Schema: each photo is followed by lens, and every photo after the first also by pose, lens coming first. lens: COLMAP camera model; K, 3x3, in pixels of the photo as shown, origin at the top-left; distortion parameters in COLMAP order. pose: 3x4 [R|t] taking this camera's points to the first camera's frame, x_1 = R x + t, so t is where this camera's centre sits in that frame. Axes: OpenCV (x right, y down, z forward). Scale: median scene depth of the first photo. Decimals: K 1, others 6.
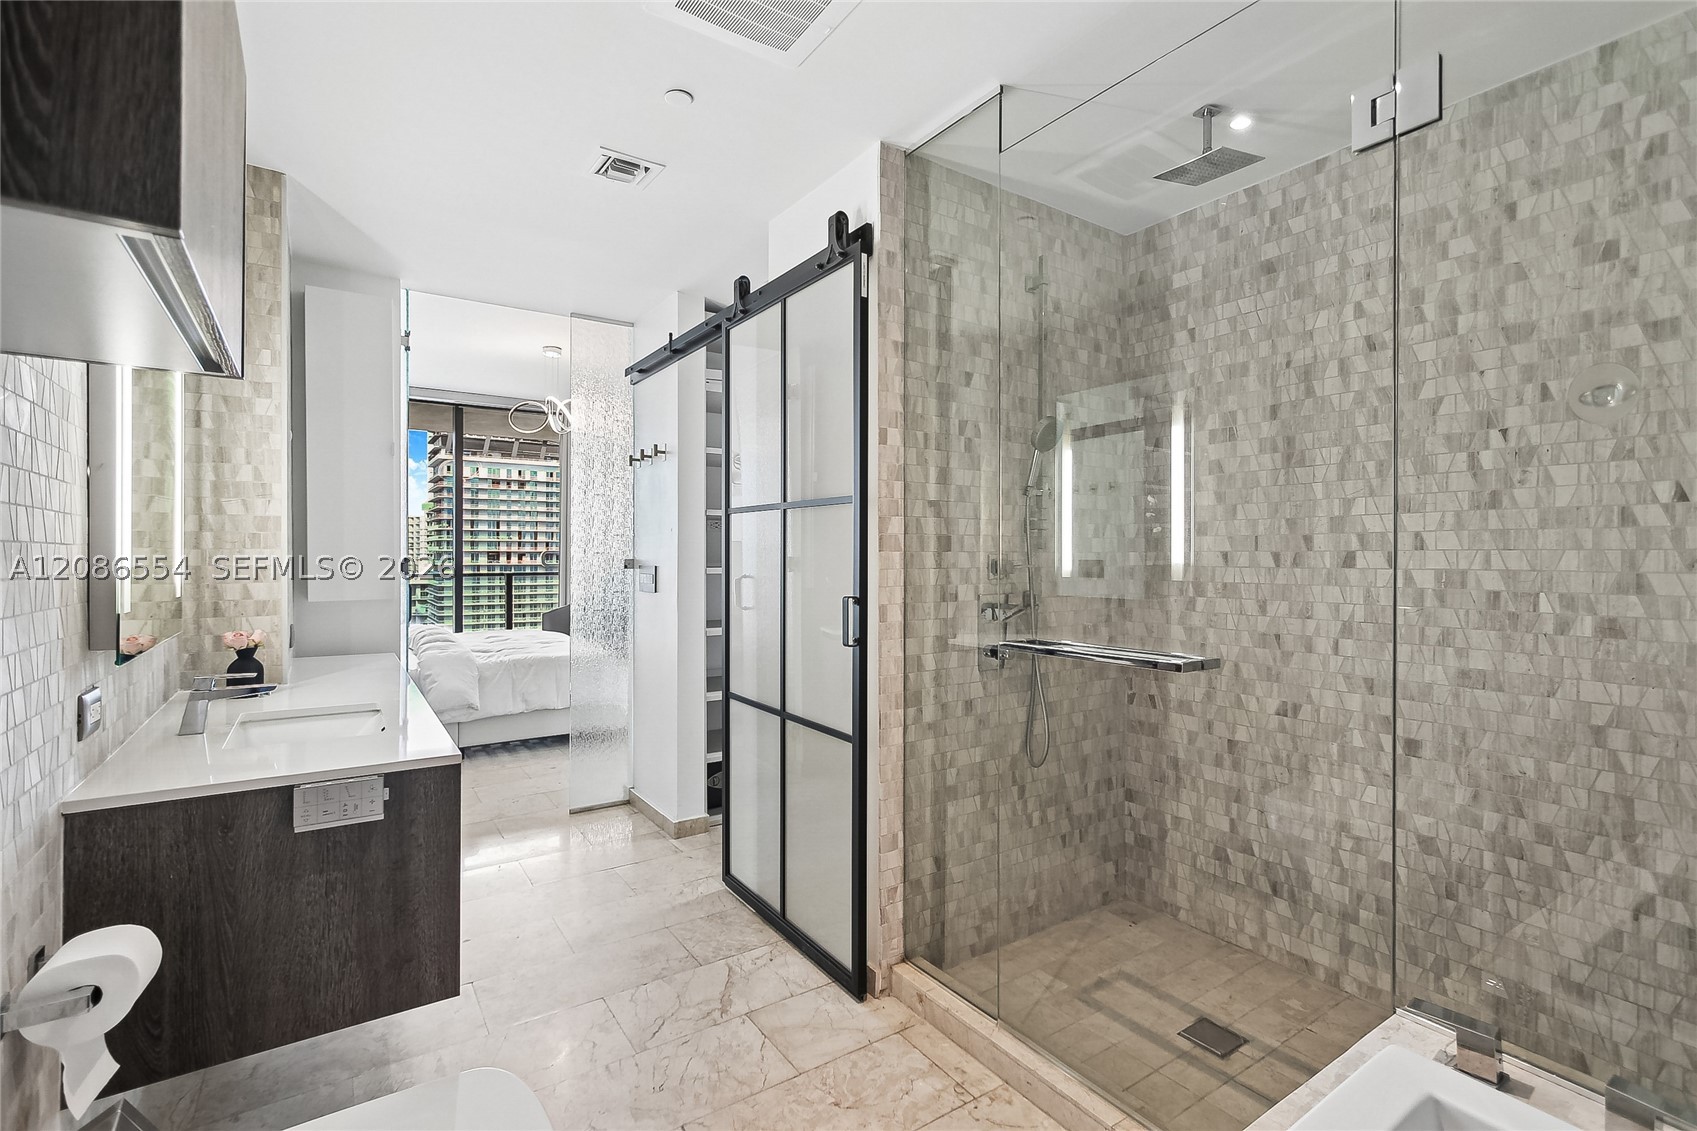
lens RADIAL K [[783.6, 0, 848.3], [0, 783.6, 554.6], [0, 0, 1]] dist [0.005091, 0.000381]
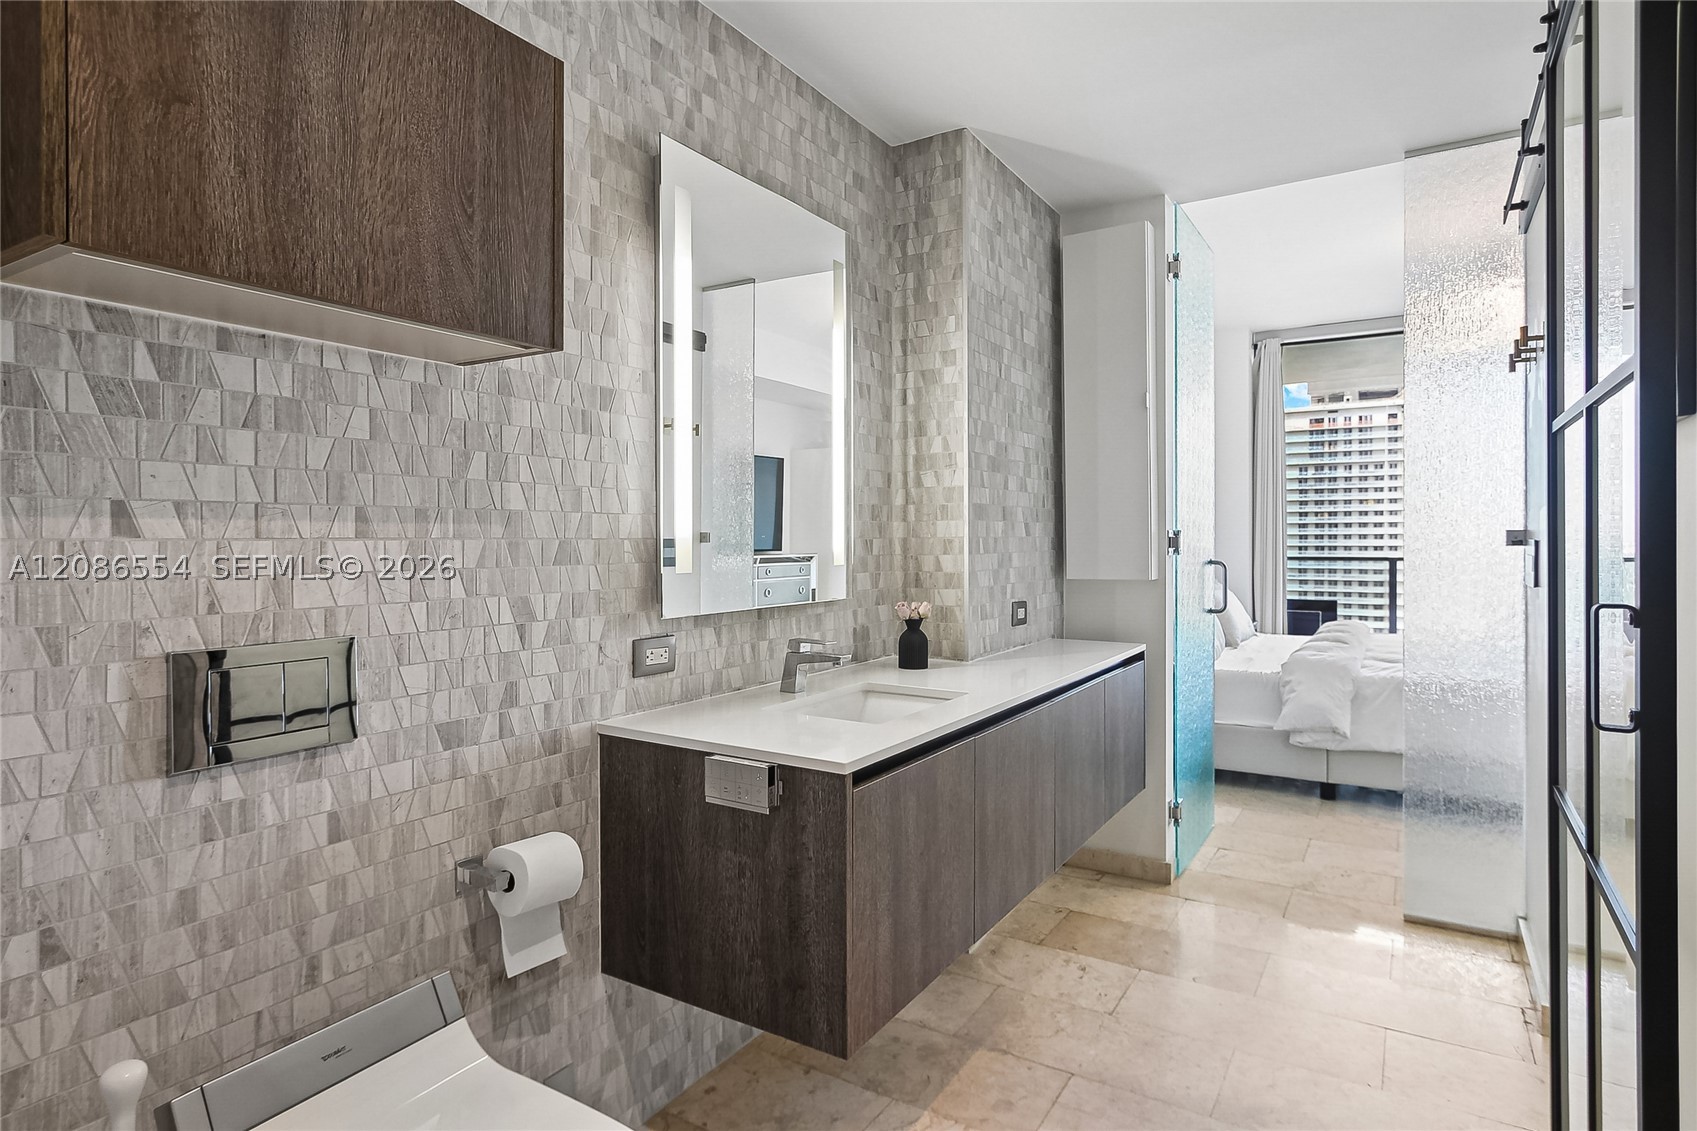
lens RADIAL K [[923.3, 0, 837.0], [0, 923.3, 541.4], [0, 0, 1]] dist [0.001468, 0.005085]
pose [[0.407842, 0.000481, -0.913052, 0.254496], [0.004950, 0.999984, 0.002738, 0.015452], [0.913039, -0.005637, 0.407833, 0.412065]]
